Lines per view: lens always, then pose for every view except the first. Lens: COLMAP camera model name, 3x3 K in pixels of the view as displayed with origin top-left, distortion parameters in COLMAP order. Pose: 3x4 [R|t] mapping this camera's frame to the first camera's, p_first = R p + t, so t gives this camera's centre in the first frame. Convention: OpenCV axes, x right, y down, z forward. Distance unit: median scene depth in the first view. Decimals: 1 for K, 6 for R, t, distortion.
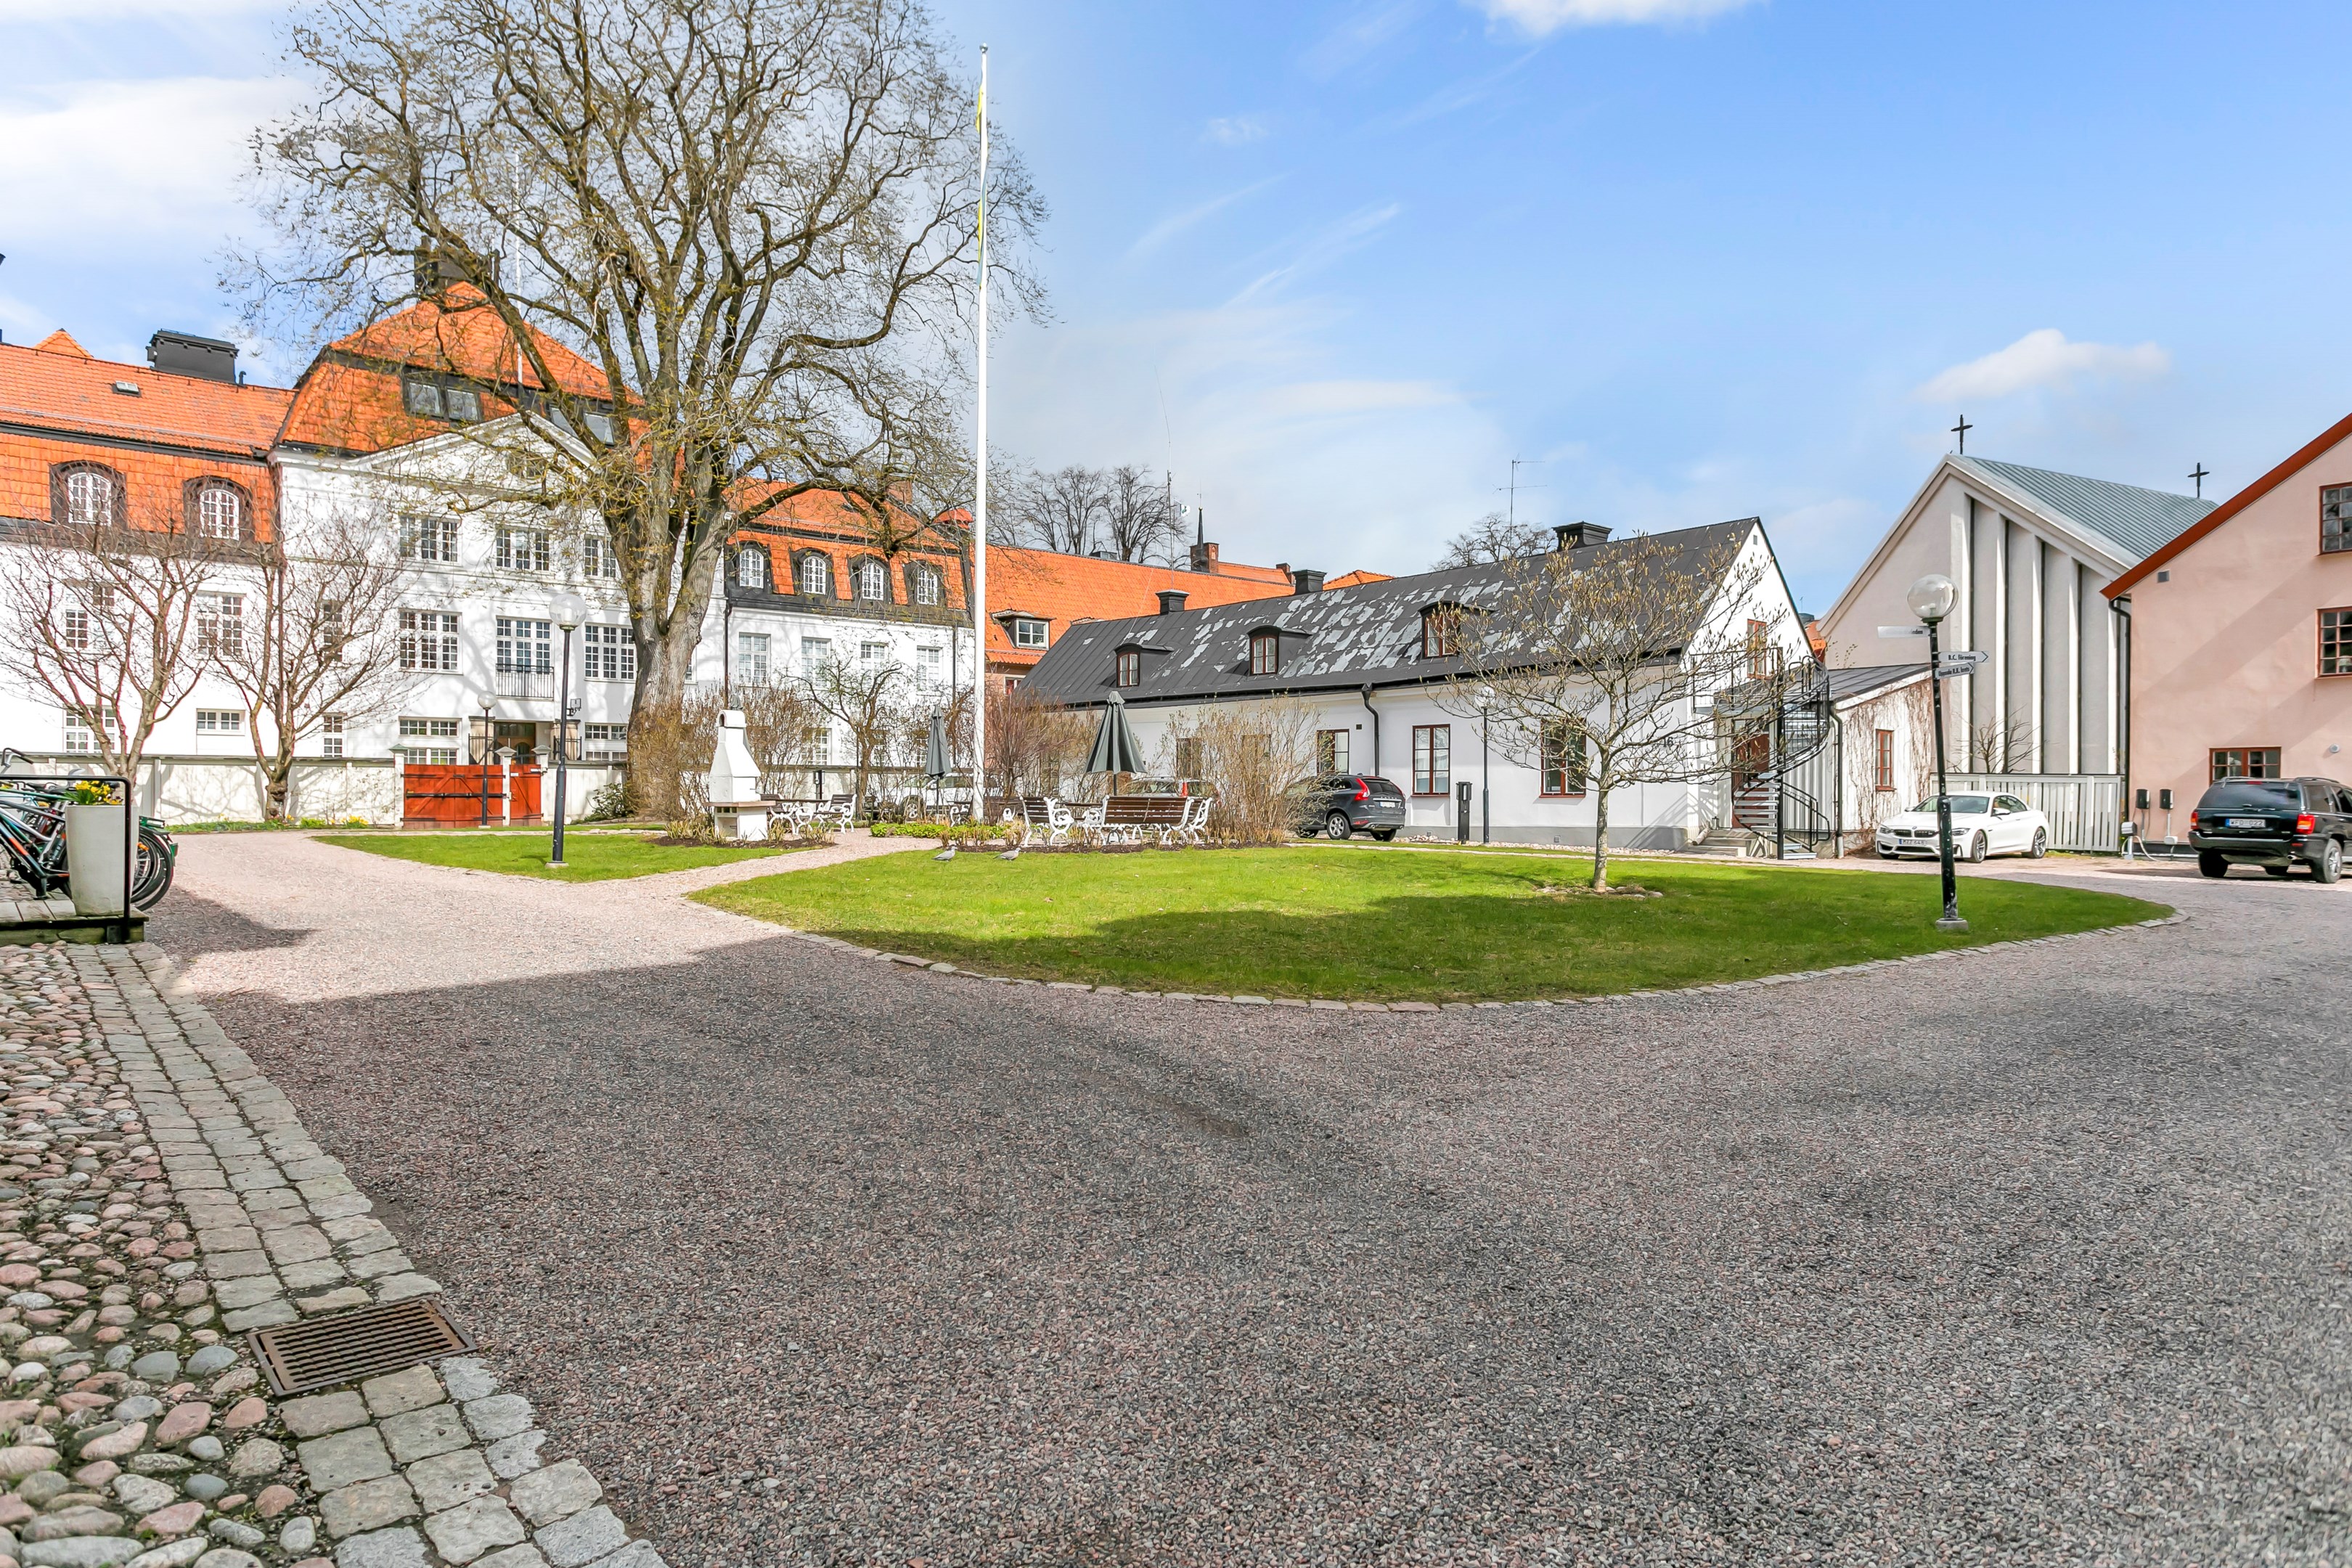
lens RADIAL K [[1425.7, 0, 1191.3], [0, 1425.7, 805.8], [0, 0, 1]] dist [-0.008143, 0.008463]
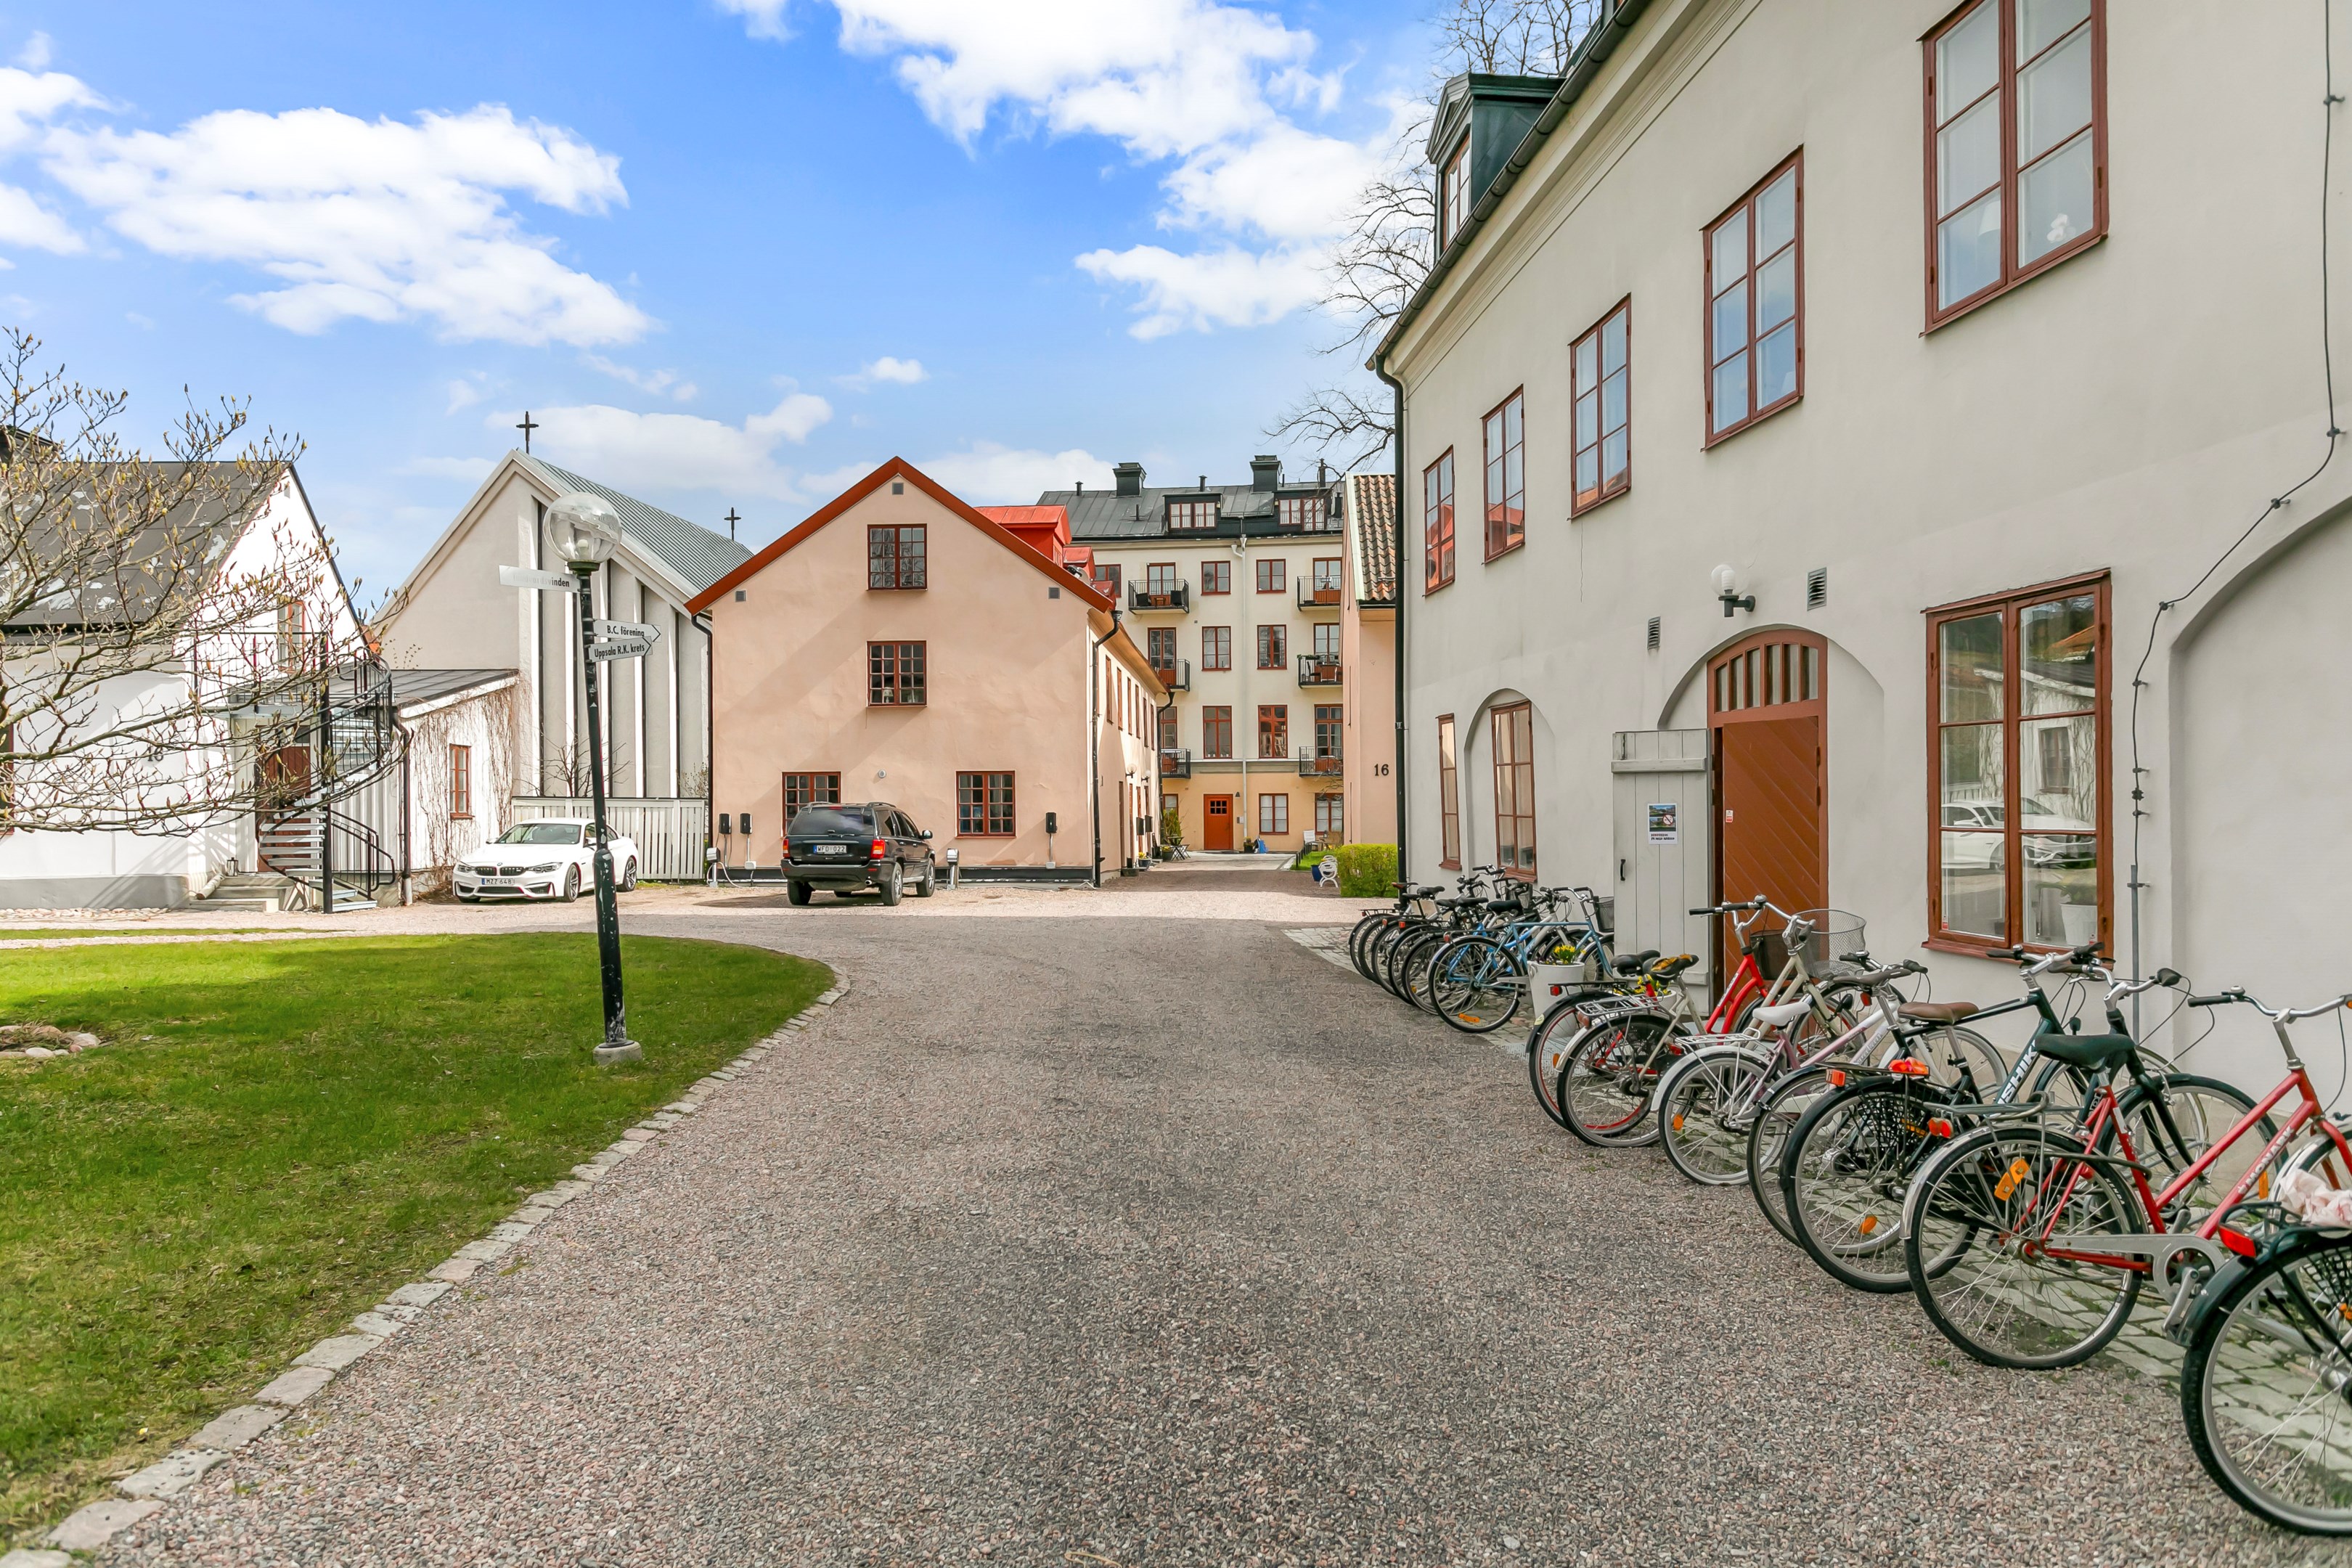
lens RADIAL K [[1425.7, 0, 1146.4], [0, 1425.7, 811.7], [0, 0, 1]] dist [-0.008143, 0.008463]
pose [[0.610209, -0.009841, 0.792180, 0.069366], [0.016209, 0.999869, -0.000065, -0.007645], [-0.792075, 0.012880, 0.610288, 0.166769]]
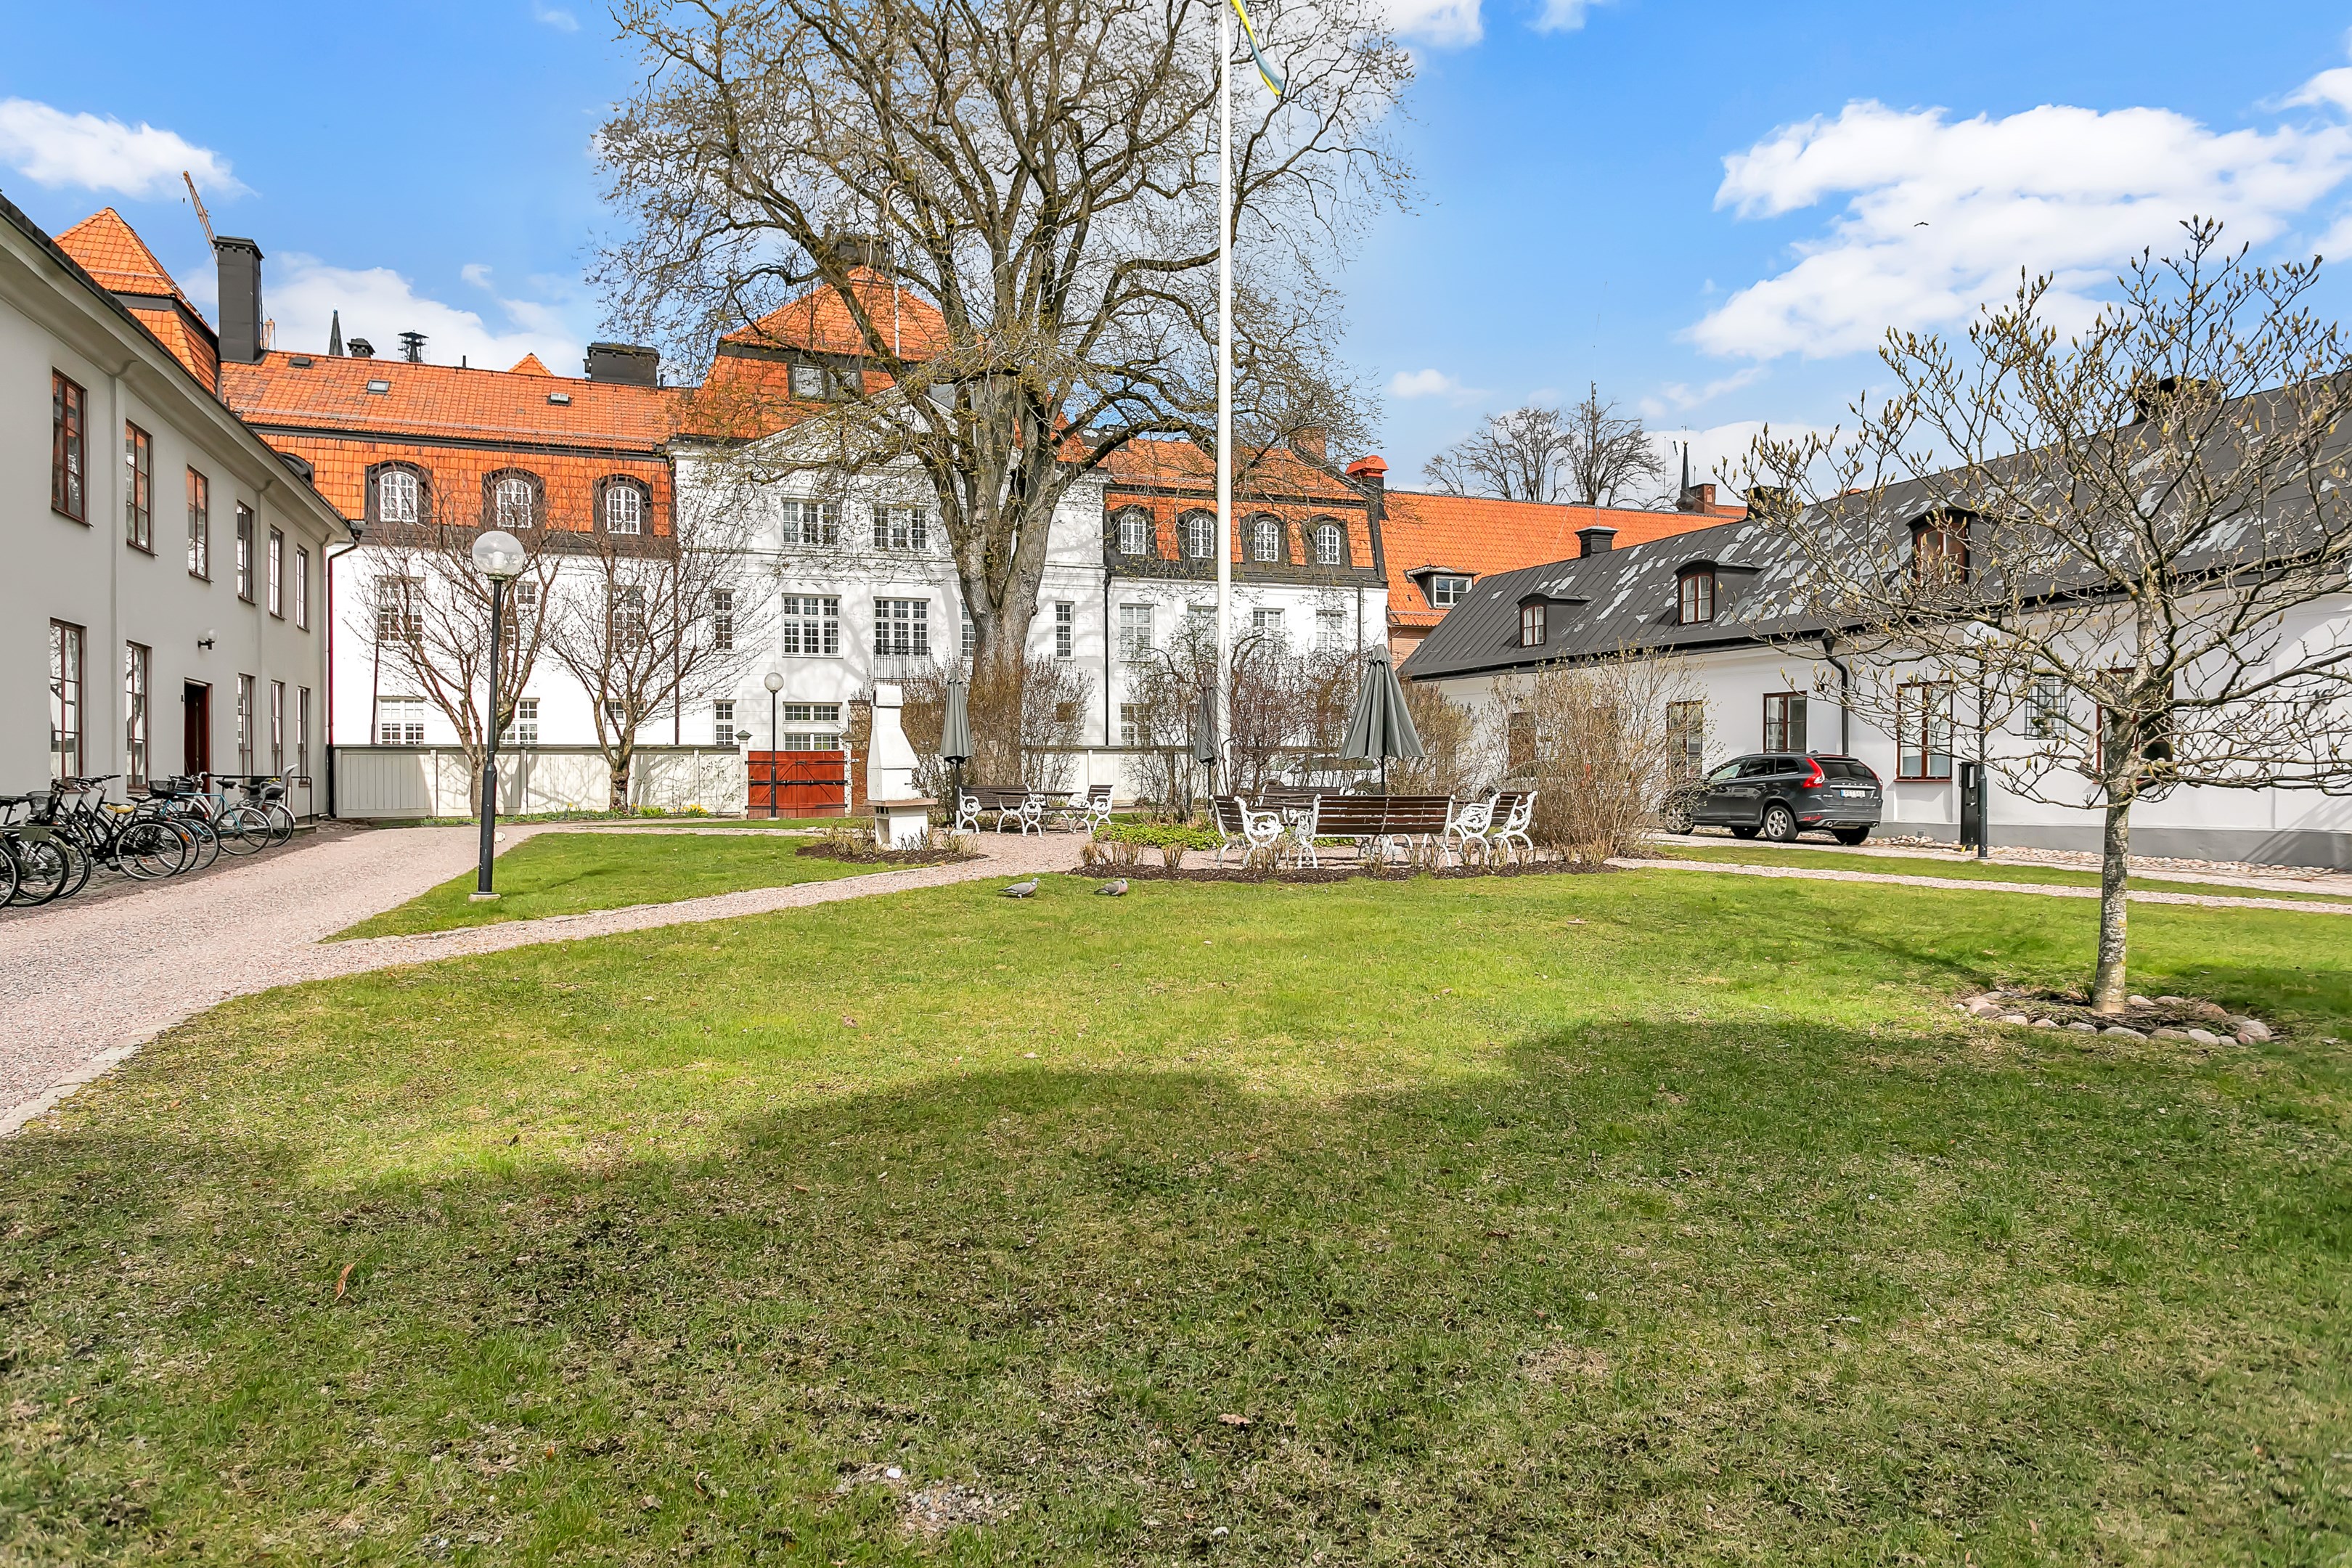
lens RADIAL K [[1425.7, 0, 1183.0], [0, 1425.7, 793.5], [0, 0, 1]] dist [-0.008143, 0.008463]
pose [[0.934512, 0.000423, -0.355932, 0.076612], [0.003109, 0.999951, 0.009351, -0.008647], [0.355919, -0.009845, 0.934465, 0.200927]]
